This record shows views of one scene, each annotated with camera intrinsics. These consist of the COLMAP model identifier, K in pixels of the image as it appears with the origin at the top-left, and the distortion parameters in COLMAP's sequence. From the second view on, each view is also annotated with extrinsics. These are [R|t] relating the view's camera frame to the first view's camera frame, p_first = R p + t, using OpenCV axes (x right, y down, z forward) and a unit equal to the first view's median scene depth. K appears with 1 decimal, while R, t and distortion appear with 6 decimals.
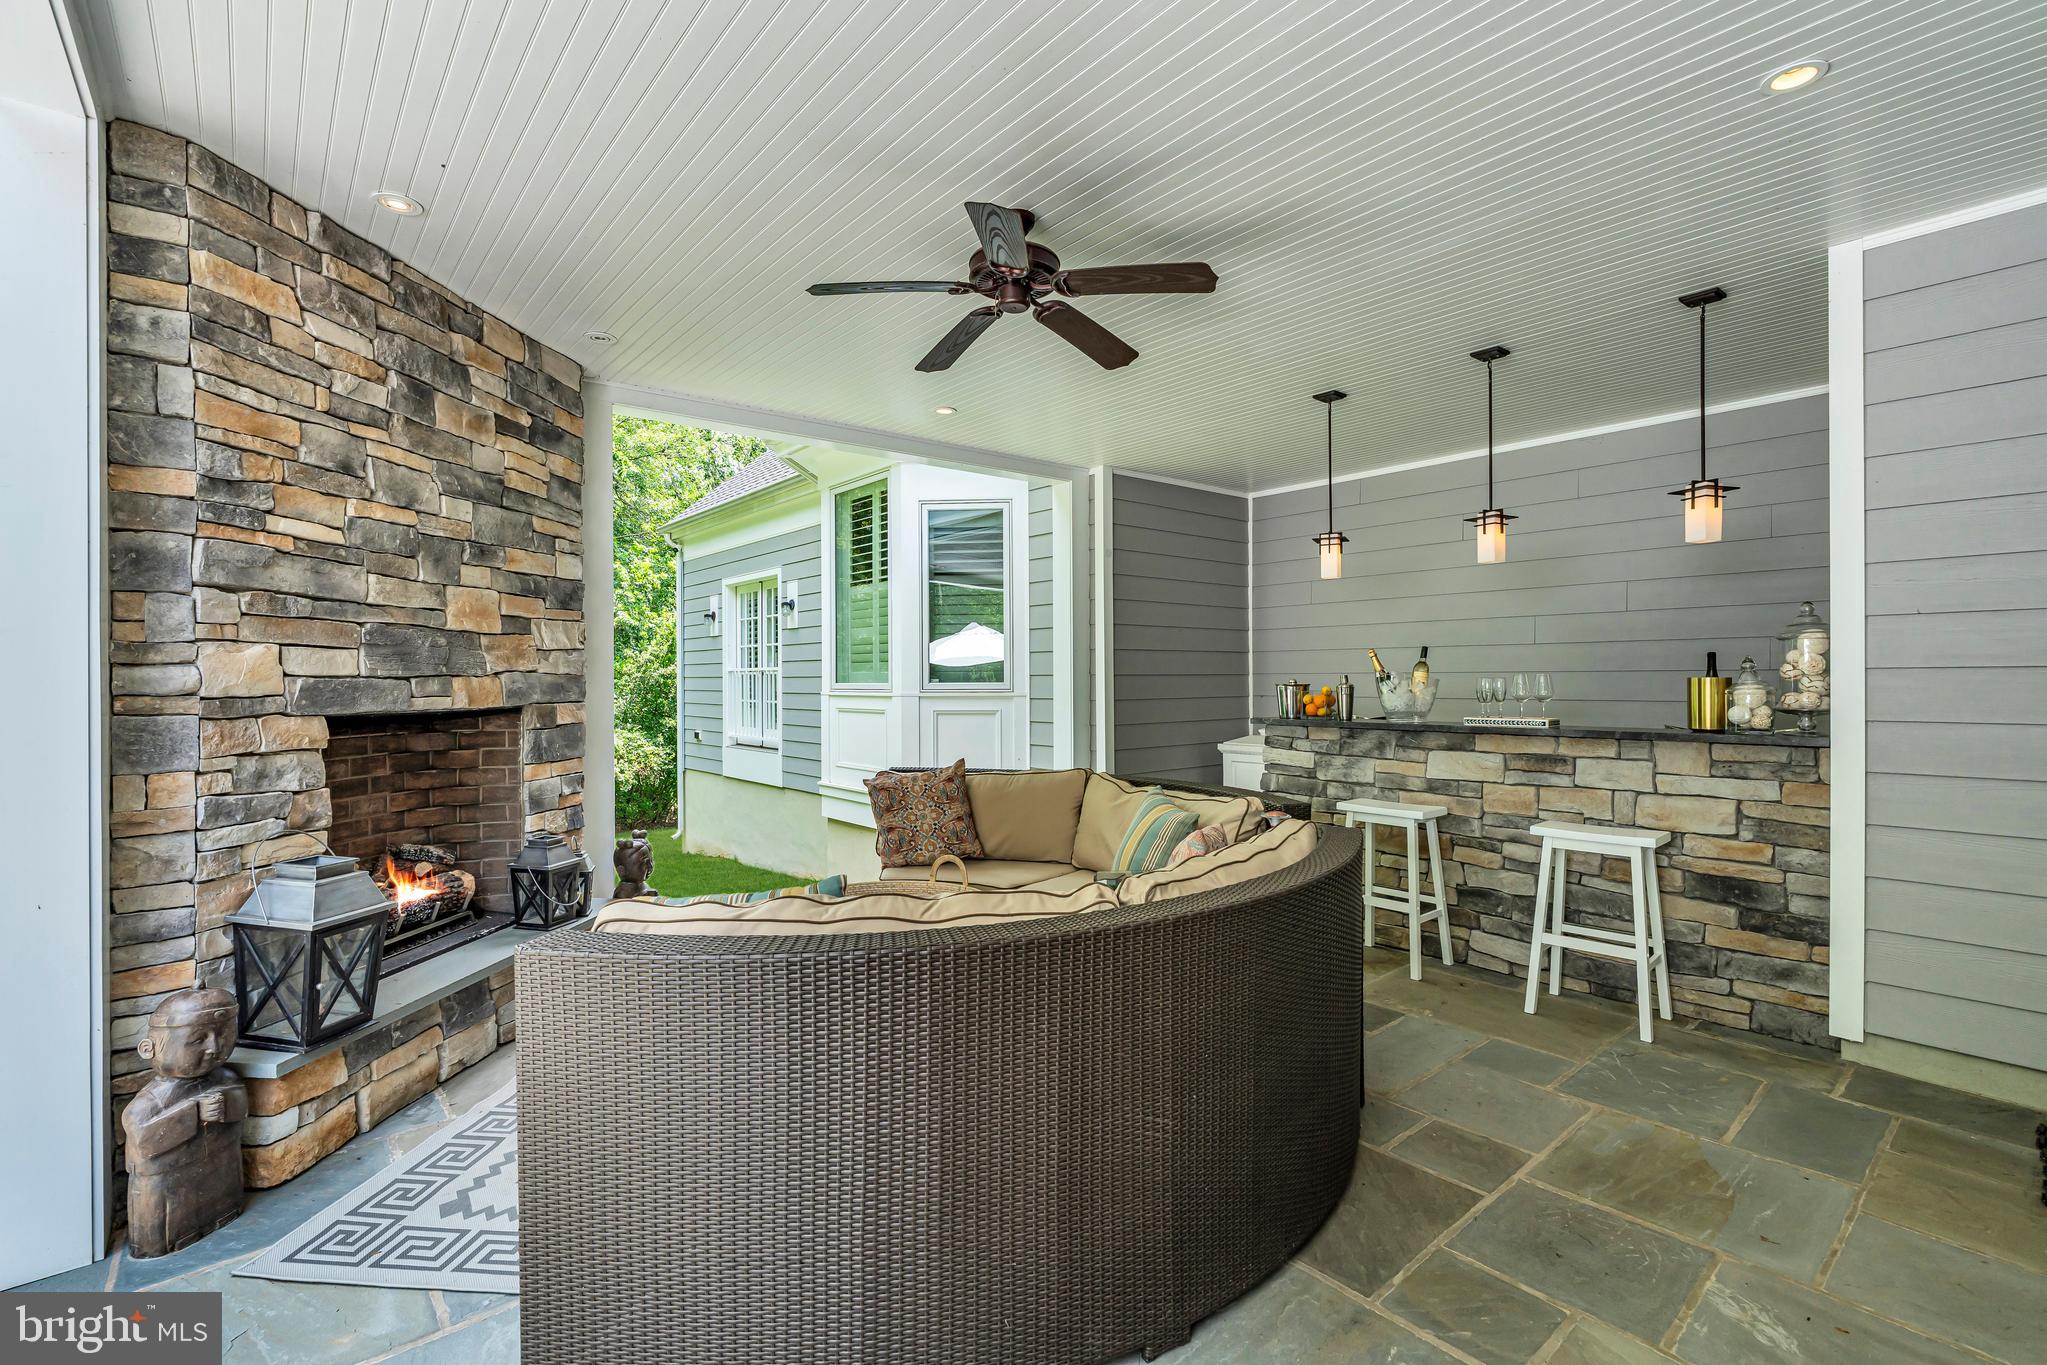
lens RADIAL K [[919.0, 0, 1023.5], [0, 919.0, 682.5], [0, 0, 1]] dist [-0.001290, 0.000355]
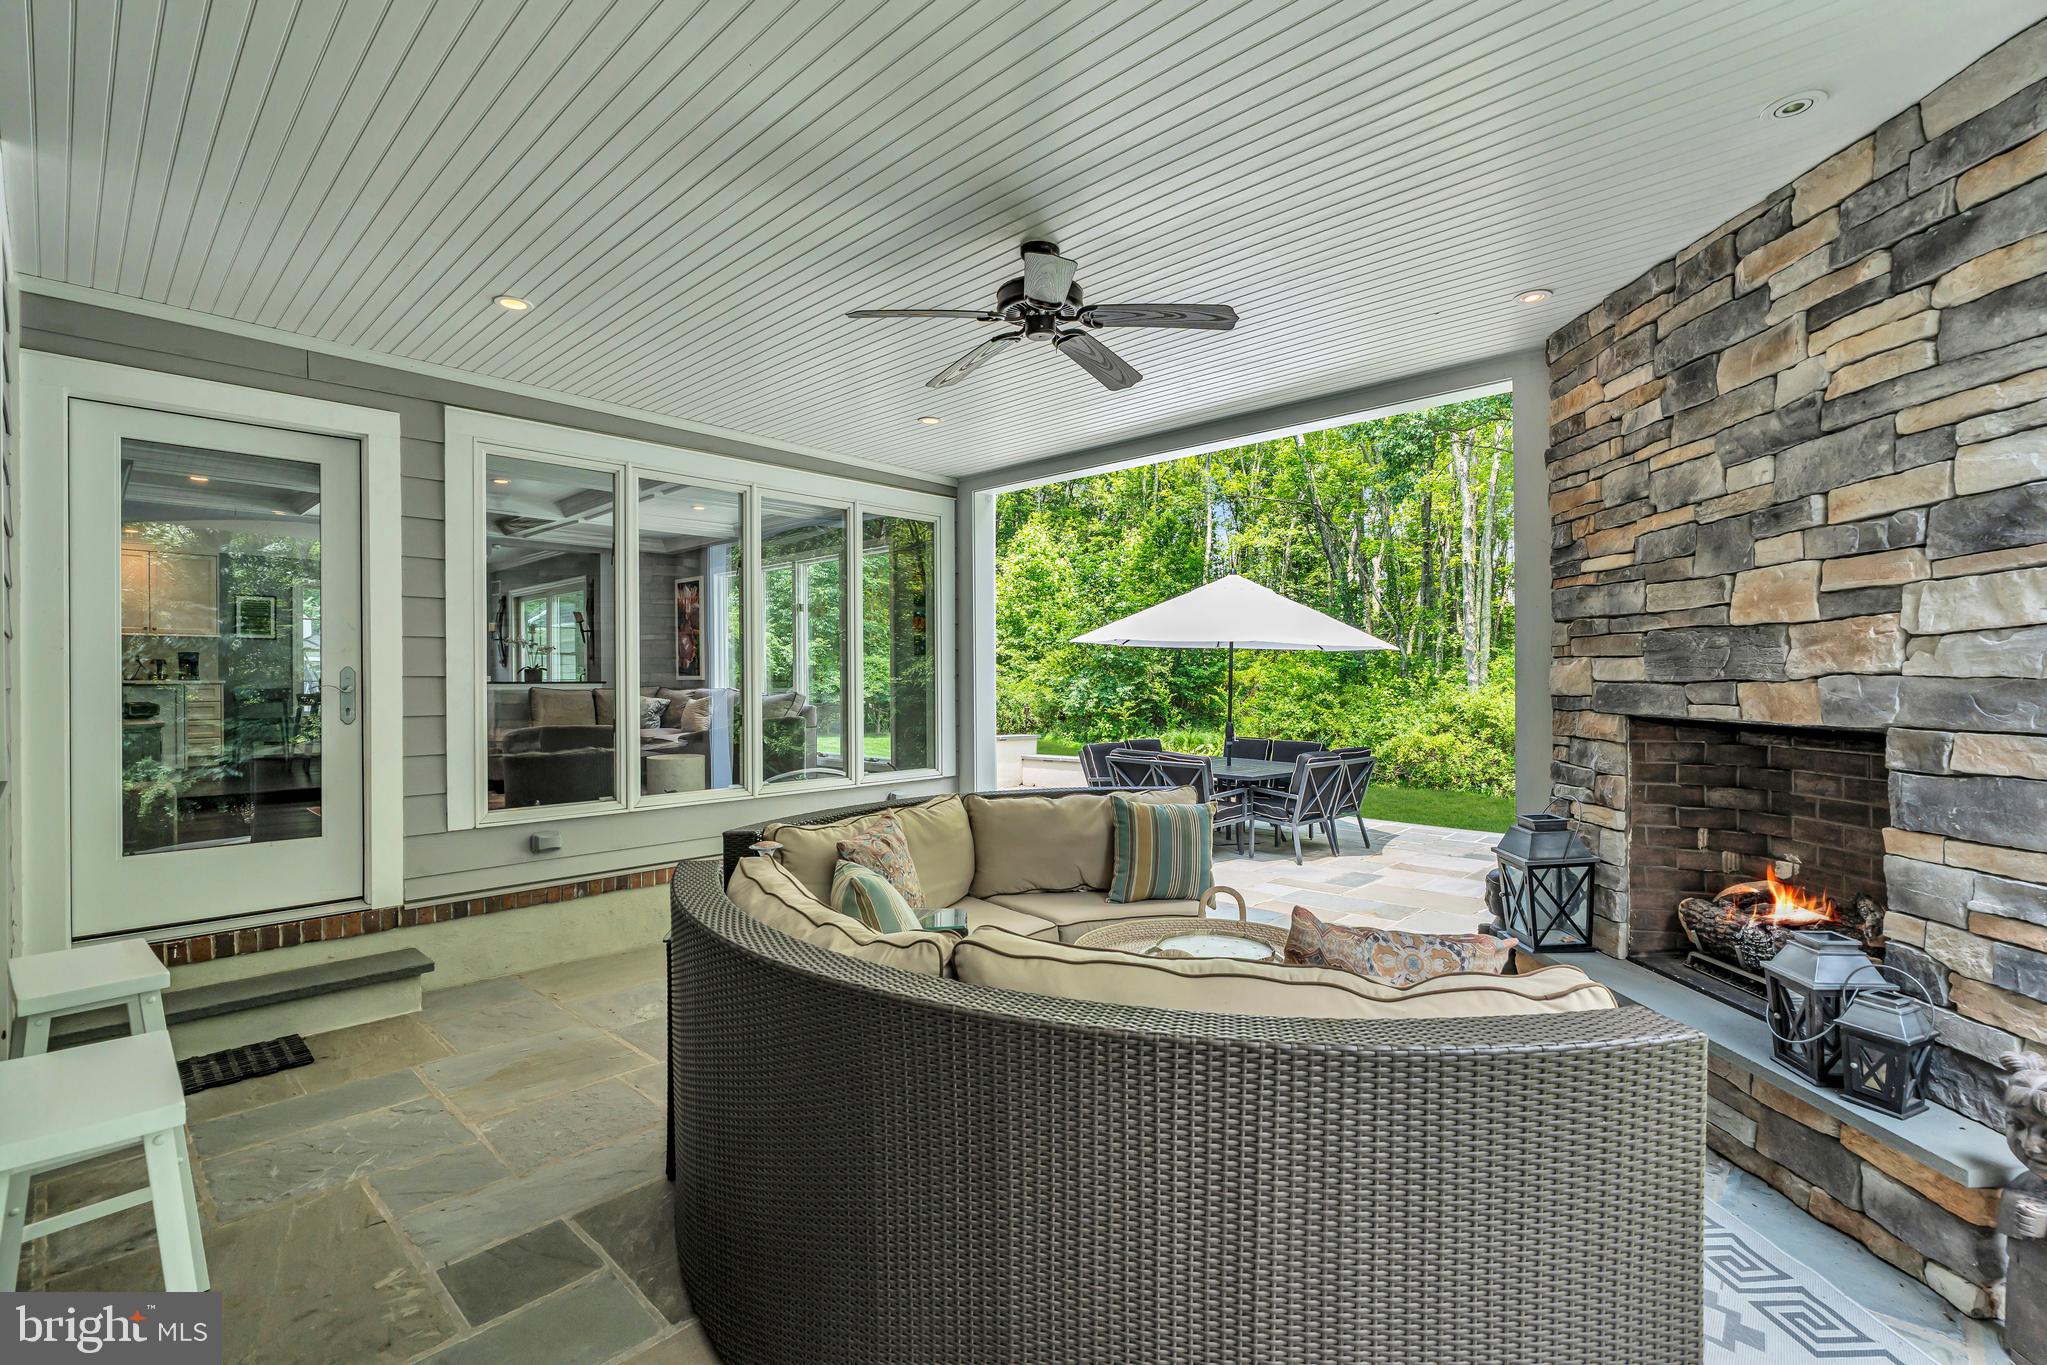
lens RADIAL K [[919.0, 0, 1023.5], [0, 919.0, 682.5], [0, 0, 1]] dist [-0.001290, 0.000355]
pose [[-0.992779, 0.009253, -0.119602, 0.130960], [0.008371, 0.999934, 0.007871, -0.019444], [0.119667, 0.006813, -0.992791, 1.924557]]
